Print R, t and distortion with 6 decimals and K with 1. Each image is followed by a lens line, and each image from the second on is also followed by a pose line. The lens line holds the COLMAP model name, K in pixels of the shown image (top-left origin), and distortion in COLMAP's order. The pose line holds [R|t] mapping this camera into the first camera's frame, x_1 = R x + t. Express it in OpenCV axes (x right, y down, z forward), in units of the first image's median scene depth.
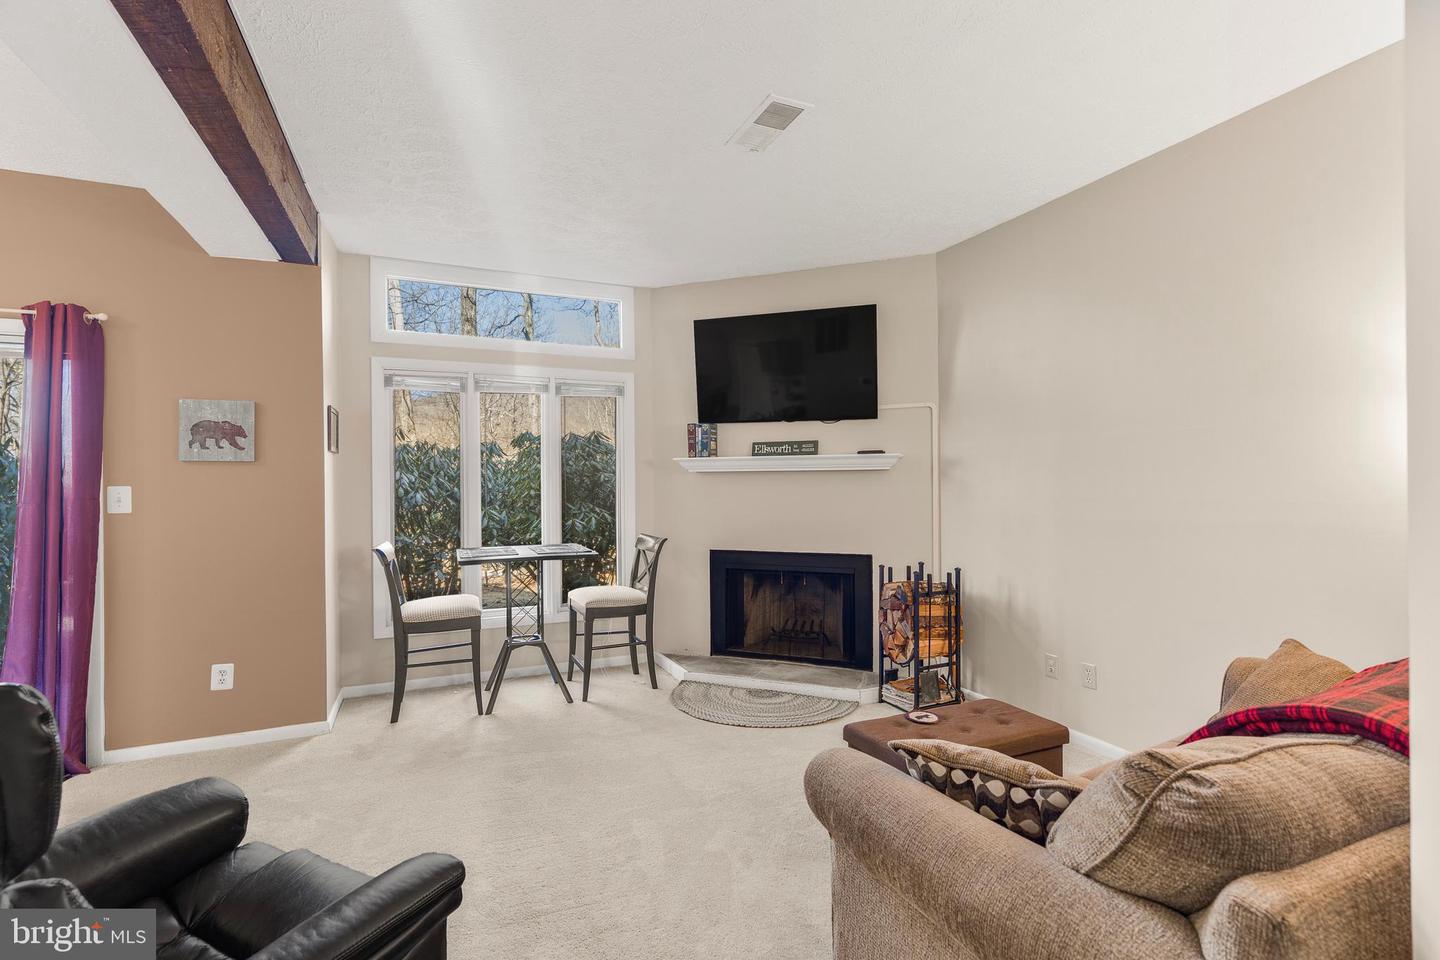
lens RADIAL K [[654.2, 0, 715.8], [0, 654.2, 467.7], [0, 0, 1]] dist [-0.003156, 0.000035]
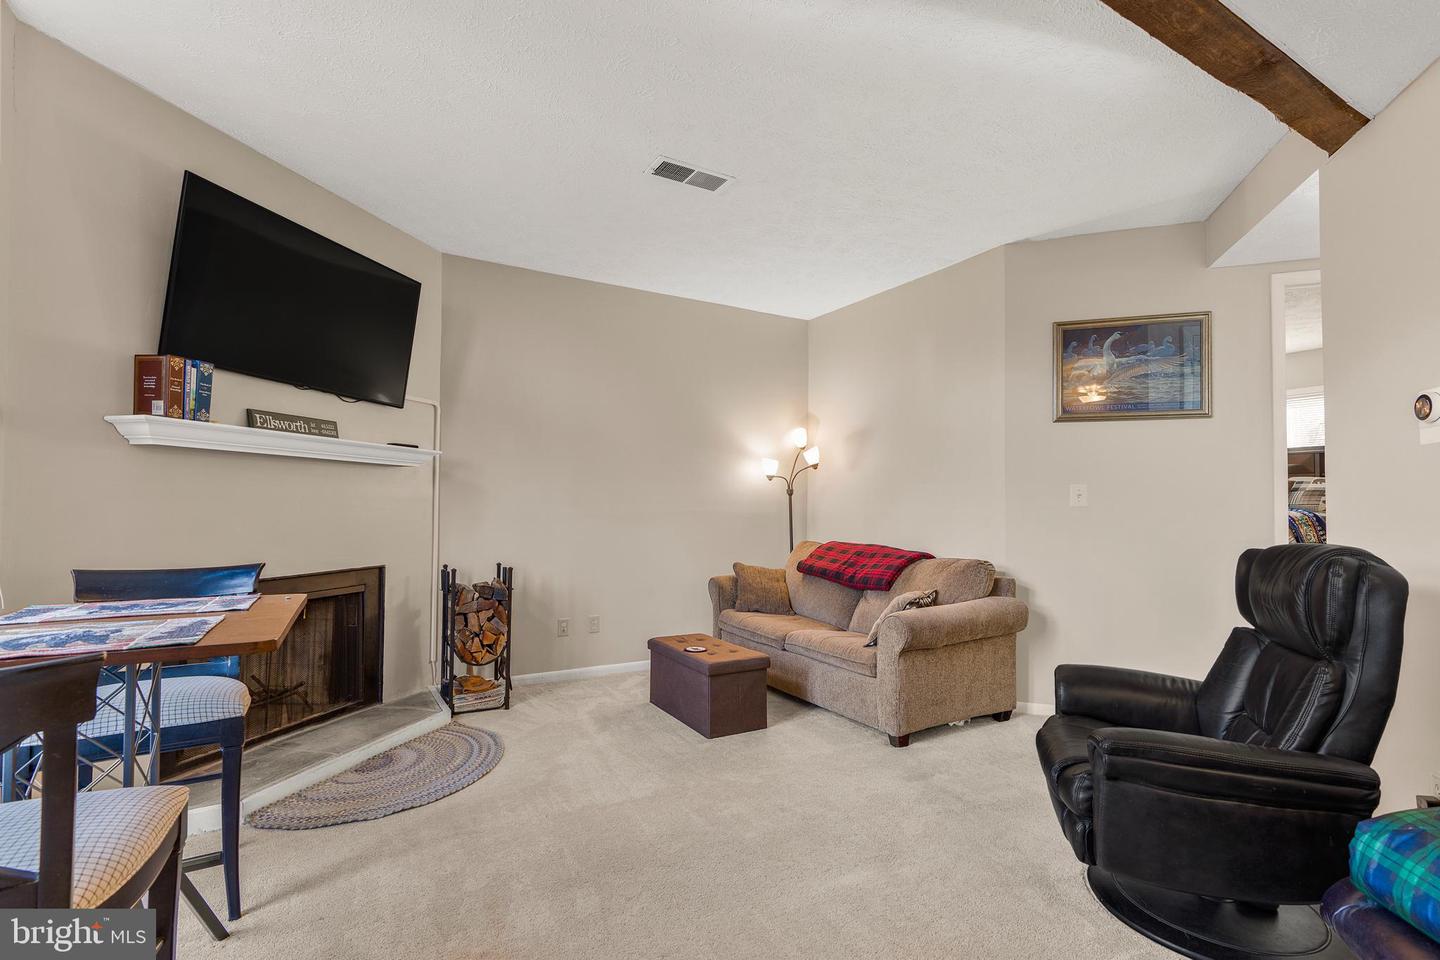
lens RADIAL K [[642.5, 0, 720.0], [0, 642.5, 480.0], [0, 0, 1]] dist [-0.009574, 0.000292]
pose [[-0.090433, 0.047678, 0.994761, -0.655615], [-0.028196, 0.998330, -0.050412, 0.053434], [-0.995503, -0.032607, -0.088938, 0.660789]]
